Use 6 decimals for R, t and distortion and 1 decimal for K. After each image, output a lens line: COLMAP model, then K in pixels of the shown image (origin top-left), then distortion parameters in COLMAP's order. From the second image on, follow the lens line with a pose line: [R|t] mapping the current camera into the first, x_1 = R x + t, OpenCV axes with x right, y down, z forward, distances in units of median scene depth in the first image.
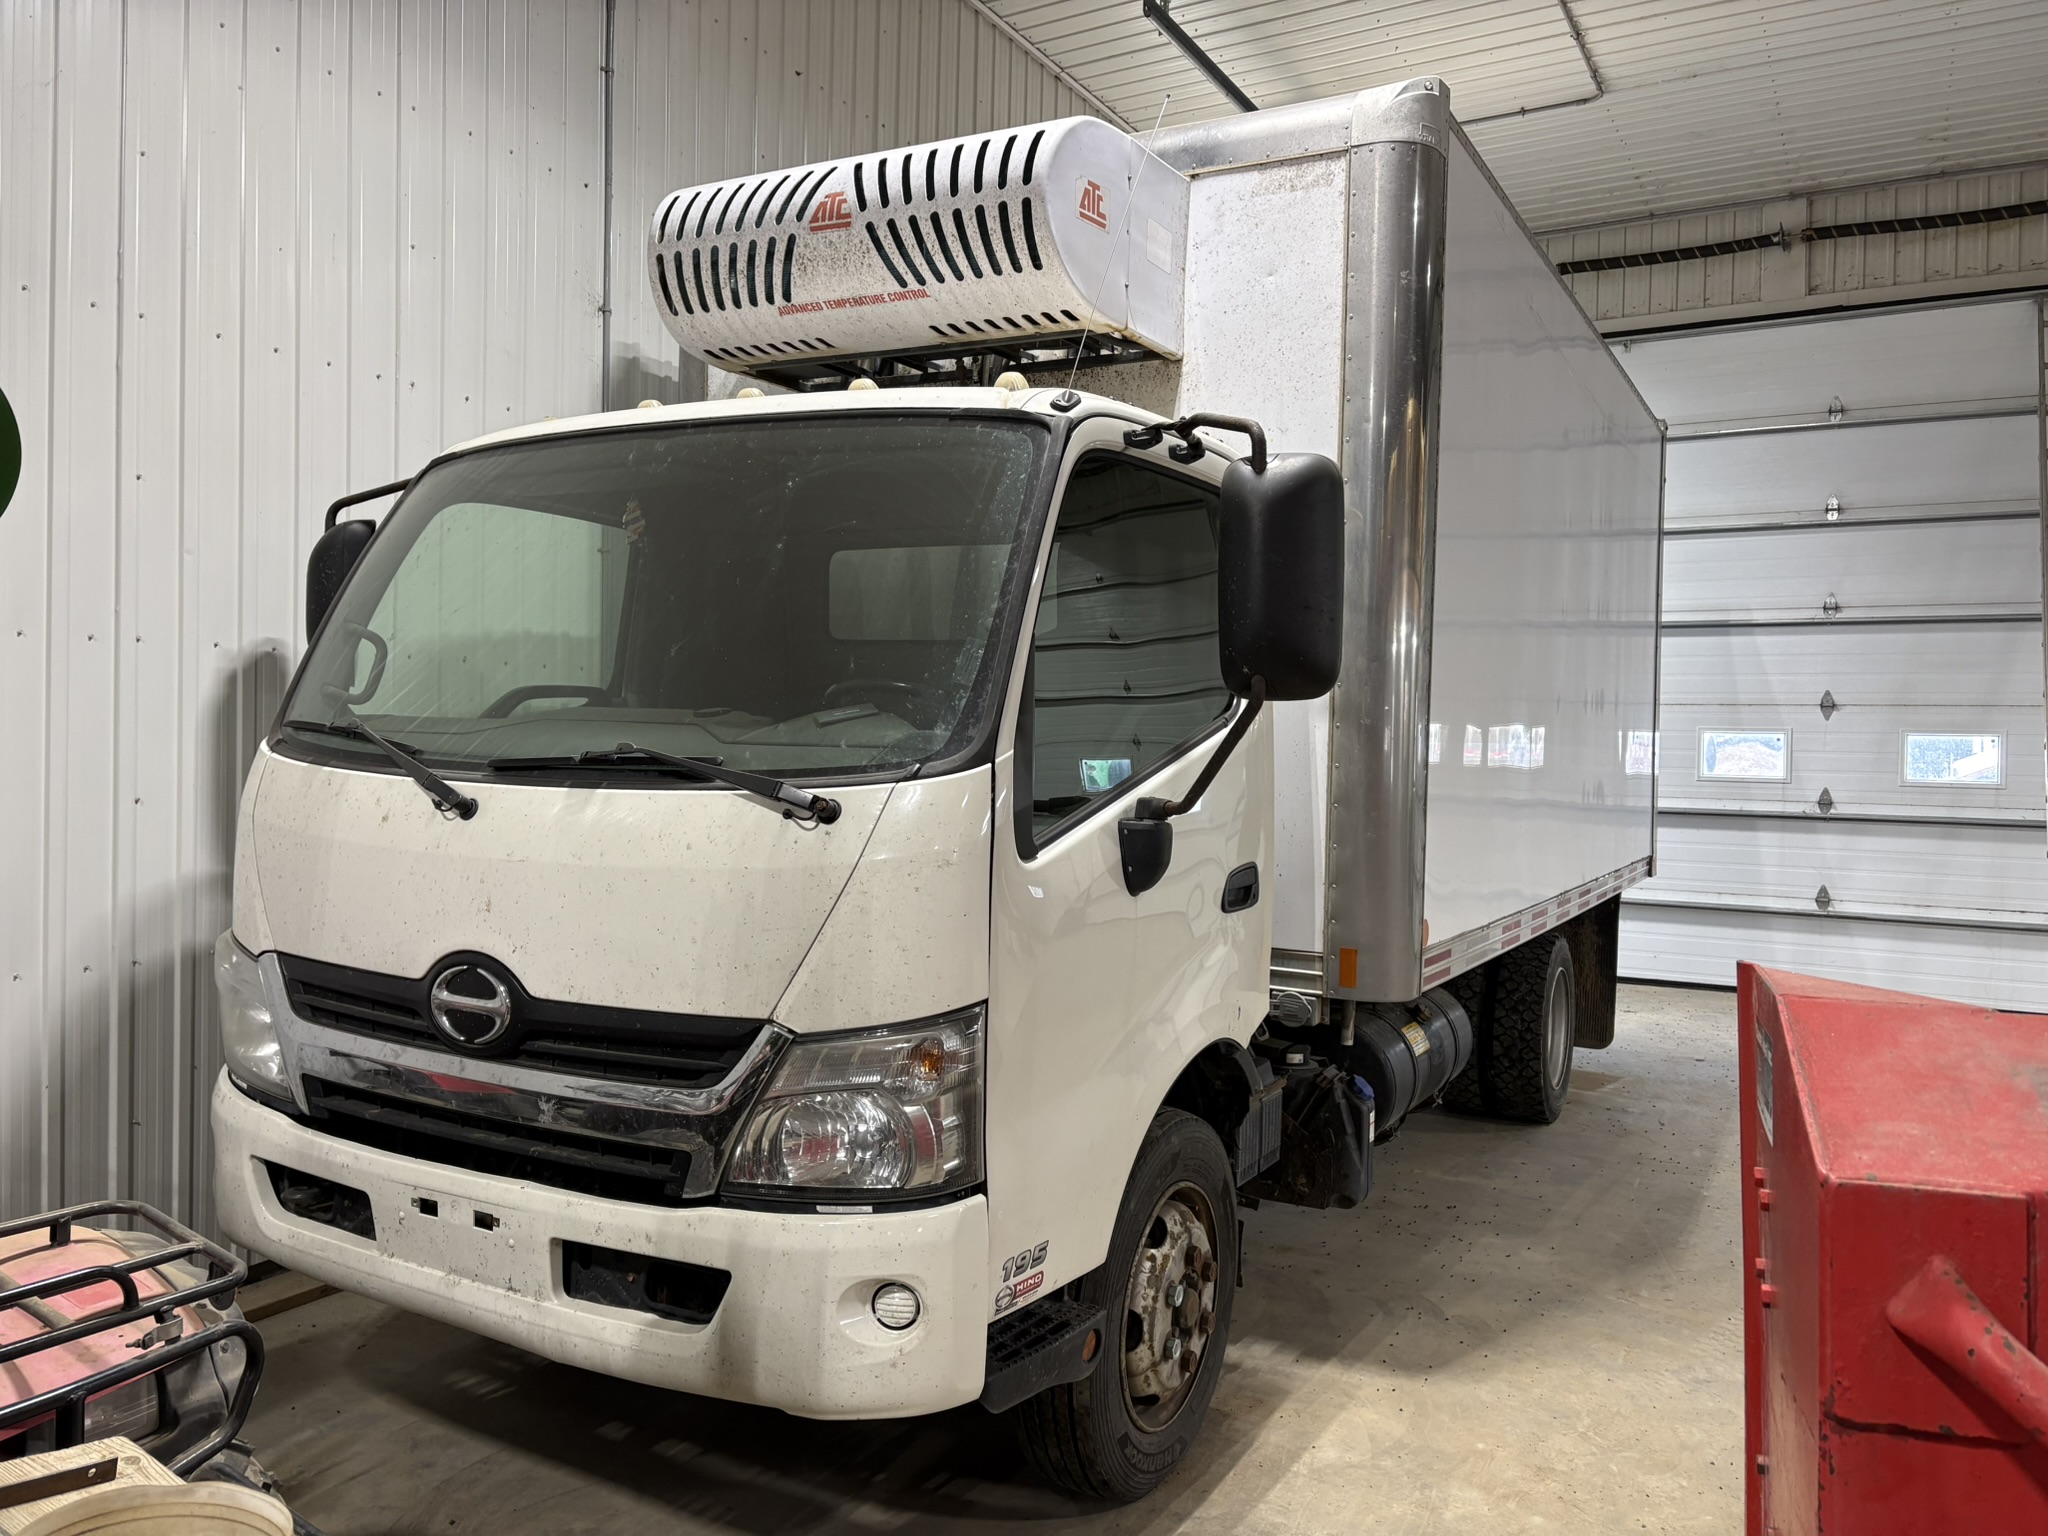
lens RADIAL K [[1529.8, 0, 1020.4], [0, 1529.8, 762.7], [0, 0, 1]] dist [0.044417, -0.050145]
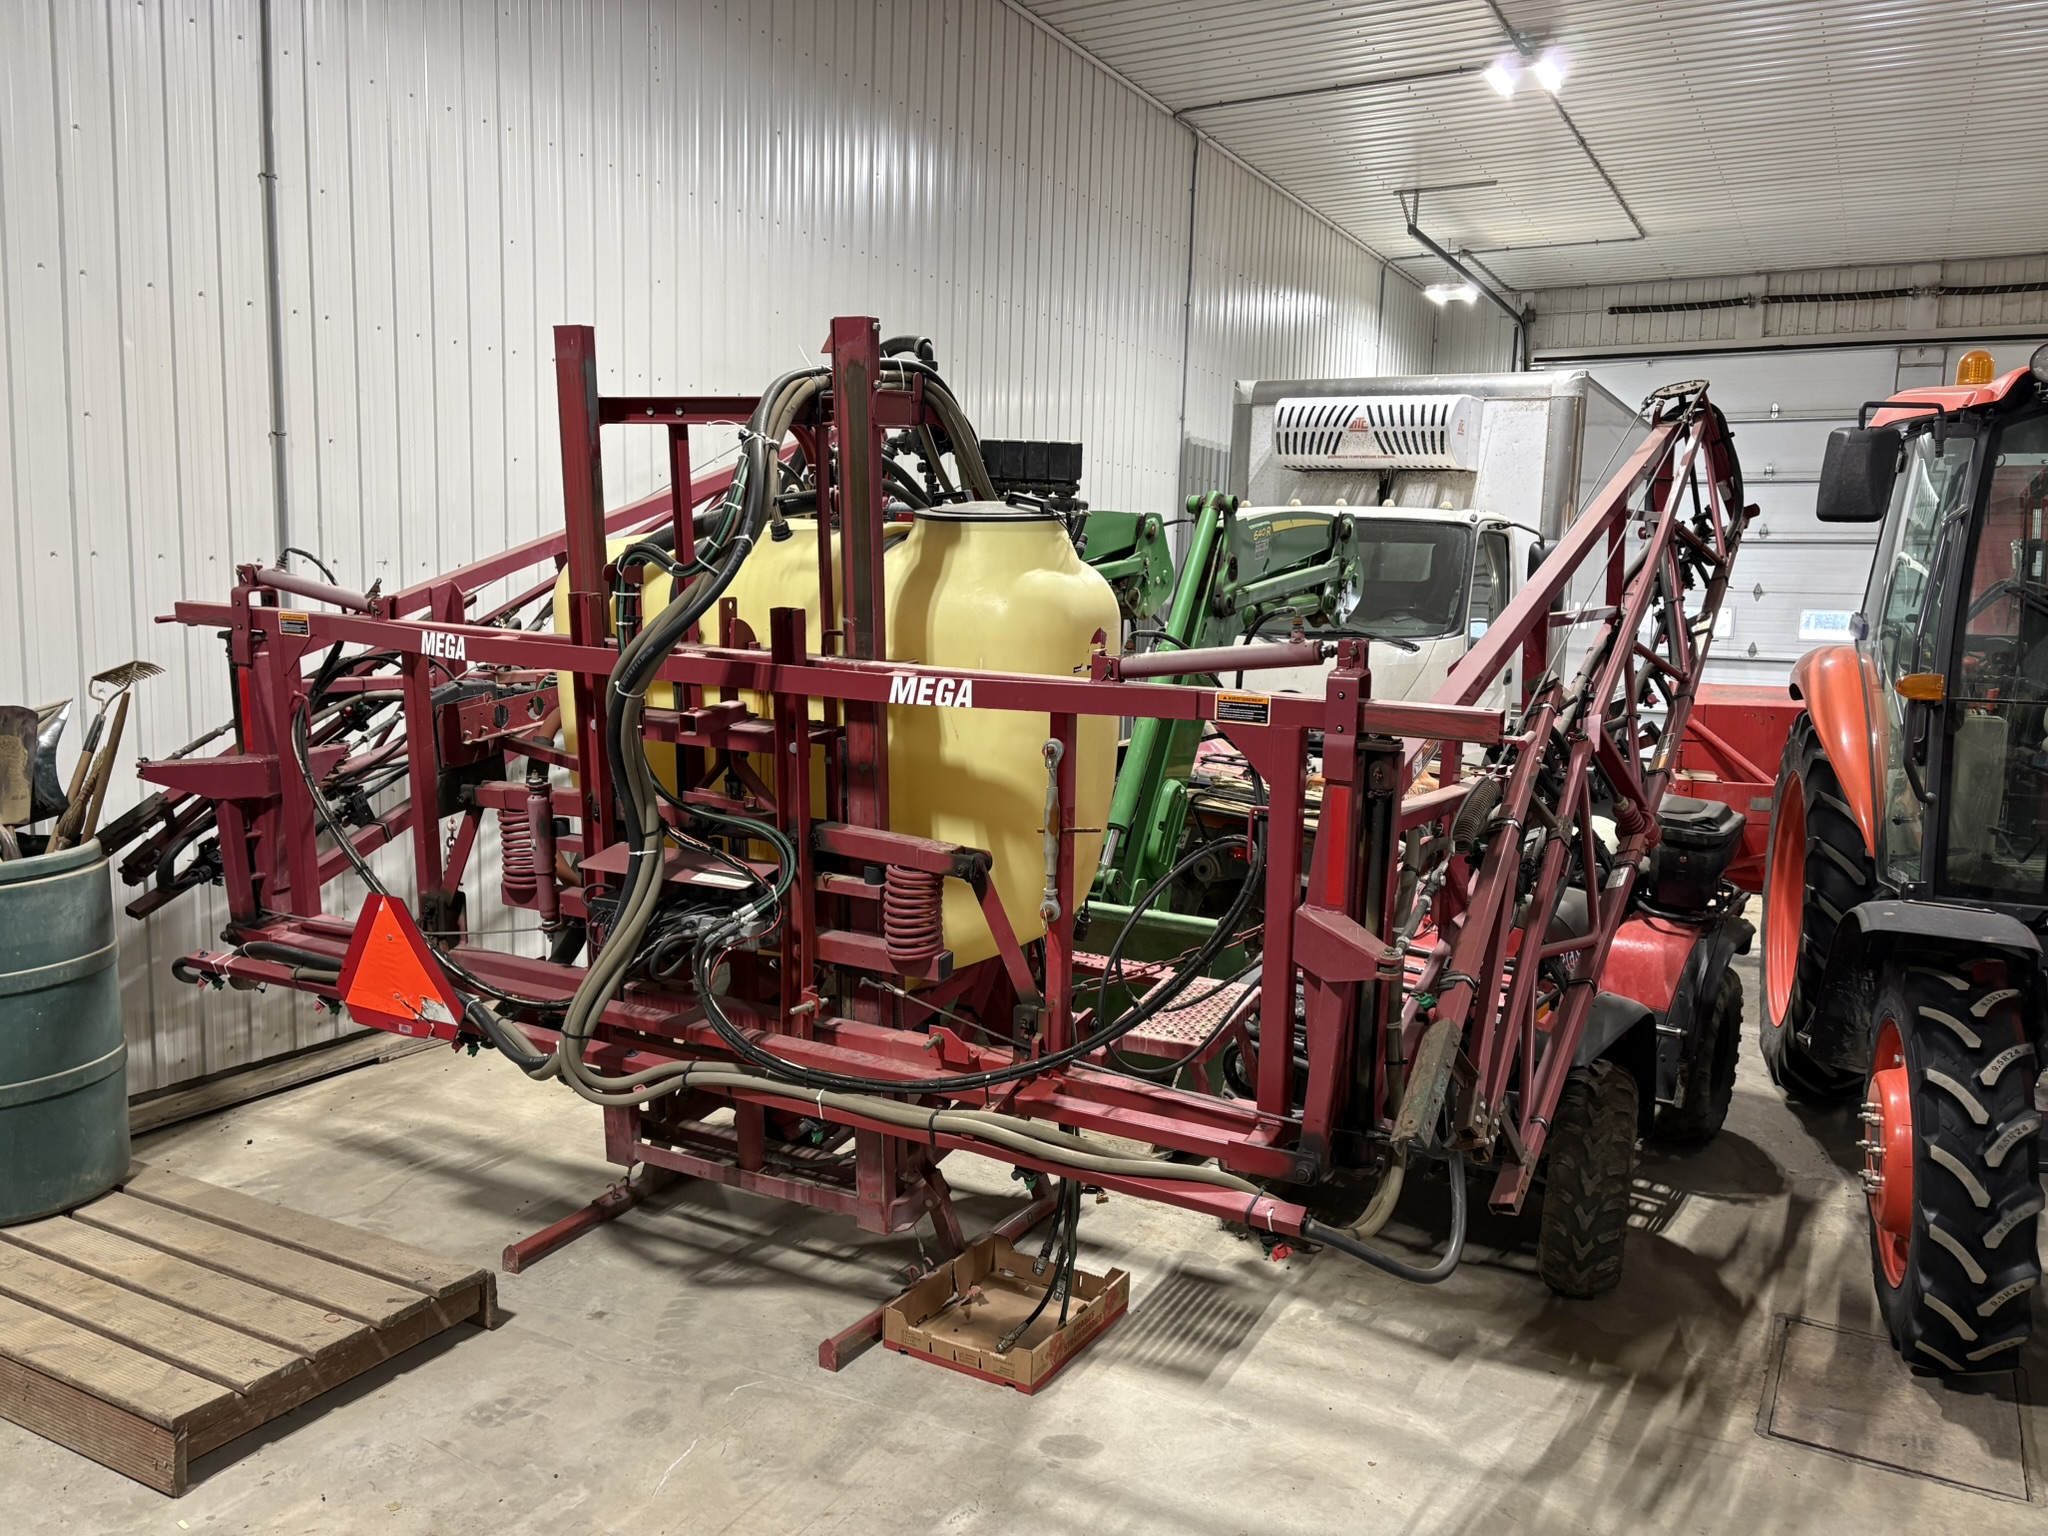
lens RADIAL K [[1529.8, 0, 1019.5], [0, 1529.8, 757.4], [0, 0, 1]] dist [0.044417, -0.050145]
pose [[0.999907, 0.012845, 0.004479, -0.281308], [-0.013229, 0.994894, 0.100059, -0.015651], [-0.003171, -0.100109, 0.994971, -0.674965]]
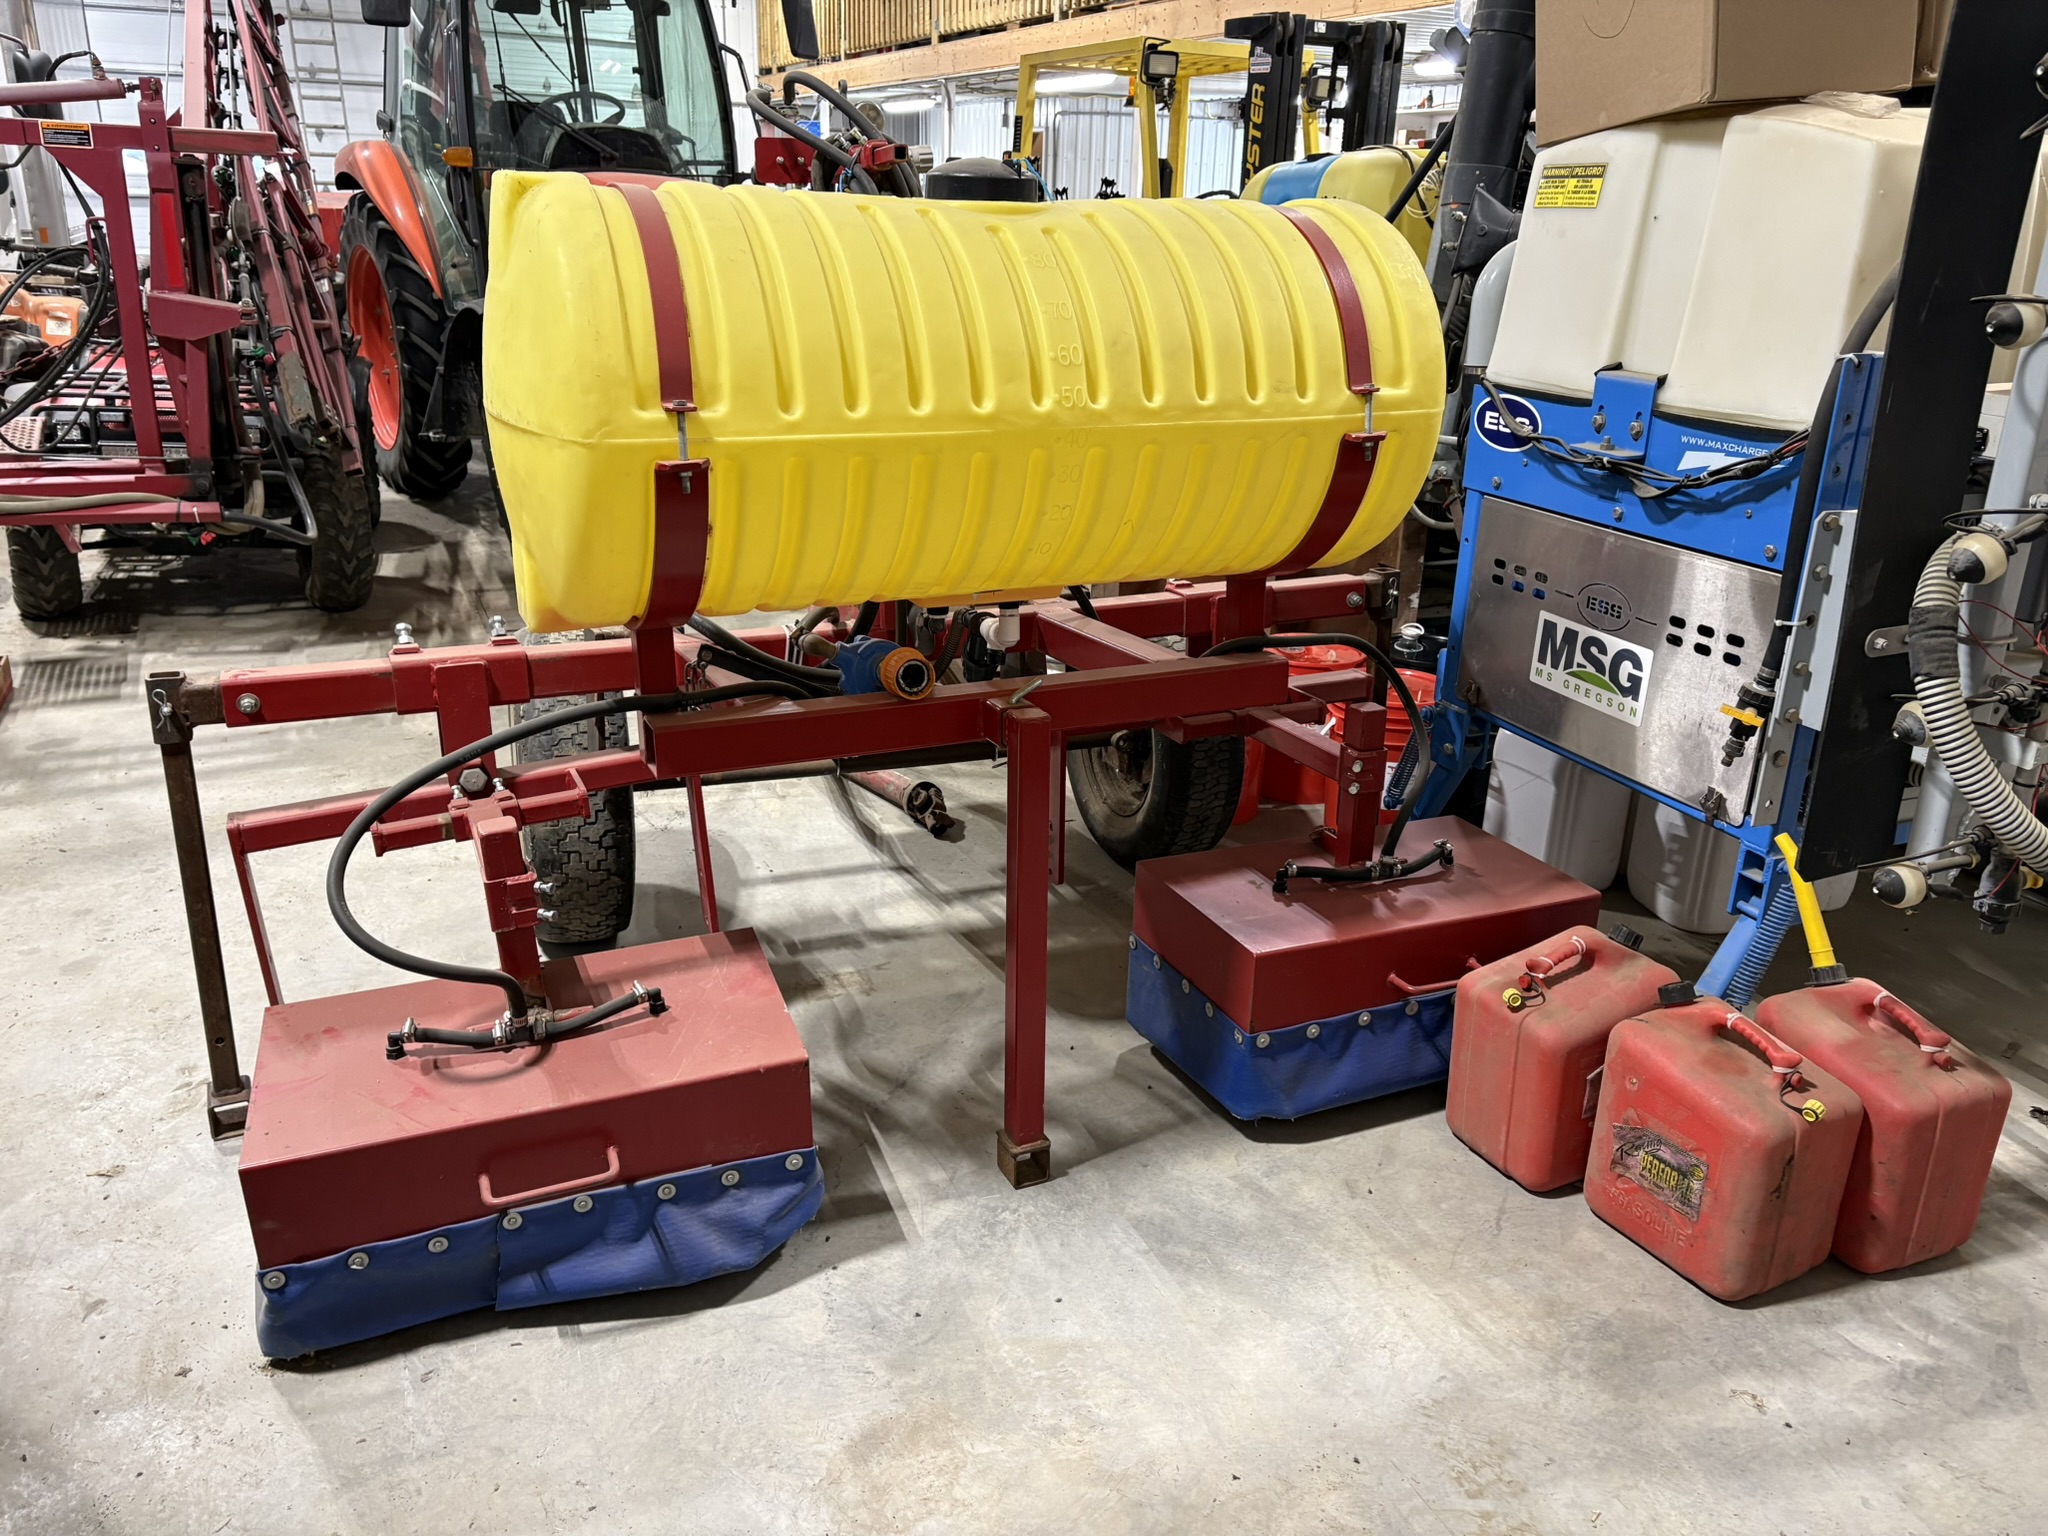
lens RADIAL K [[1529.8, 0, 1025.4], [0, 1529.8, 777.8], [0, 0, 1]] dist [0.044417, -0.050145]
pose [[0.580500, -0.283791, 0.763205, -0.445318], [-0.011294, 0.934402, 0.356040, 0.016150], [-0.814182, -0.215301, 0.539216, -0.820679]]
